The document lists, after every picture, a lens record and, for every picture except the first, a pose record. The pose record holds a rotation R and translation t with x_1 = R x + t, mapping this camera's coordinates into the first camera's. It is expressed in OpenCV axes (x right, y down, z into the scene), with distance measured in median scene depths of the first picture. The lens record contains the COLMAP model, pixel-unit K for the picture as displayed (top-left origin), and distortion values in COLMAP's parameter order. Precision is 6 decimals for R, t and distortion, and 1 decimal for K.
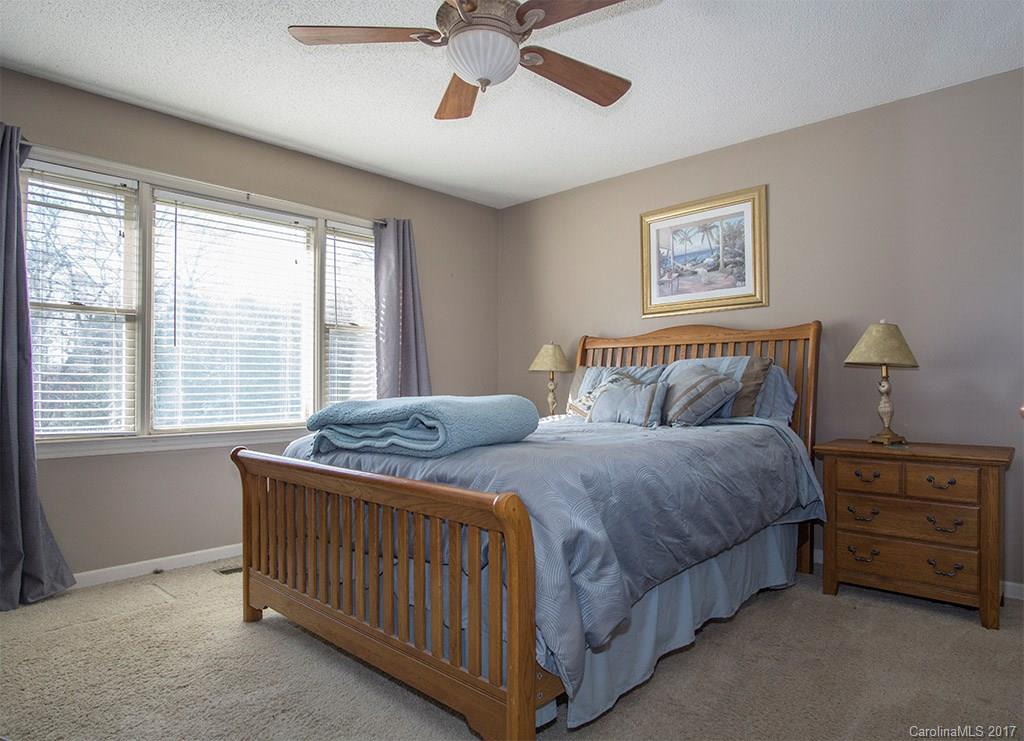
lens RADIAL K [[621.9, 0, 511.9], [0, 621.9, 373.0], [0, 0, 1]] dist [0.001604, -0.000134]
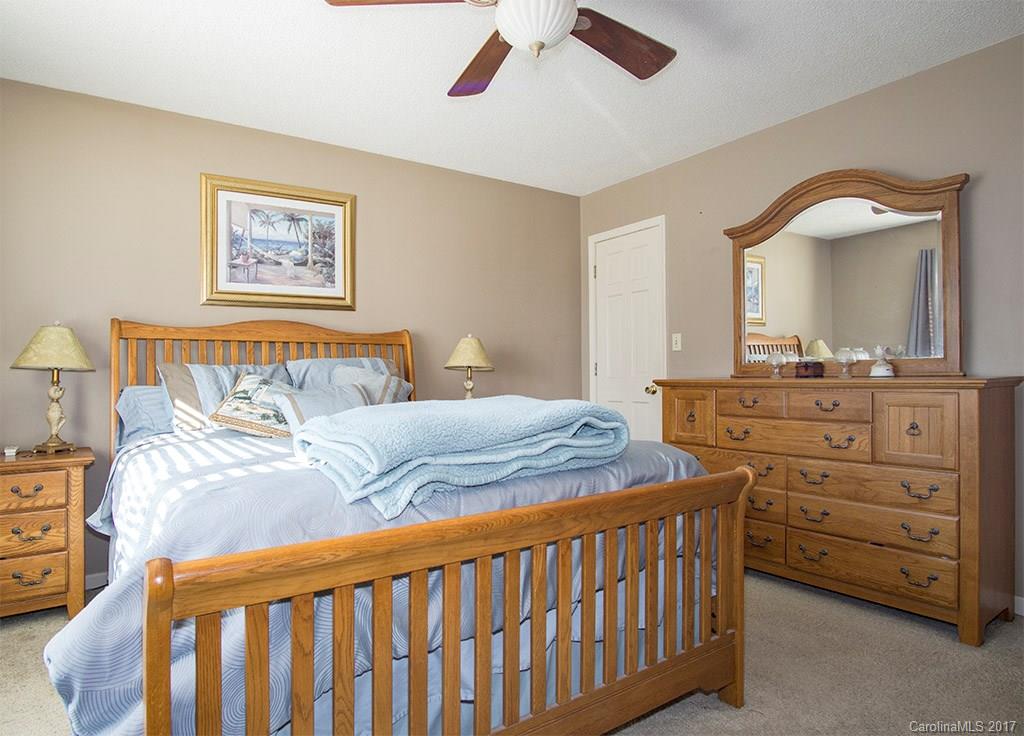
lens RADIAL K [[629.9, 0, 511.6], [0, 629.9, 372.5], [0, 0, 1]] dist [-0.010240, -0.000100]
pose [[0.194276, 0.008714, 0.980908, -0.551824], [-0.001014, 0.999962, -0.008682, 0.005908], [-0.980946, 0.000692, 0.194278, 0.501985]]
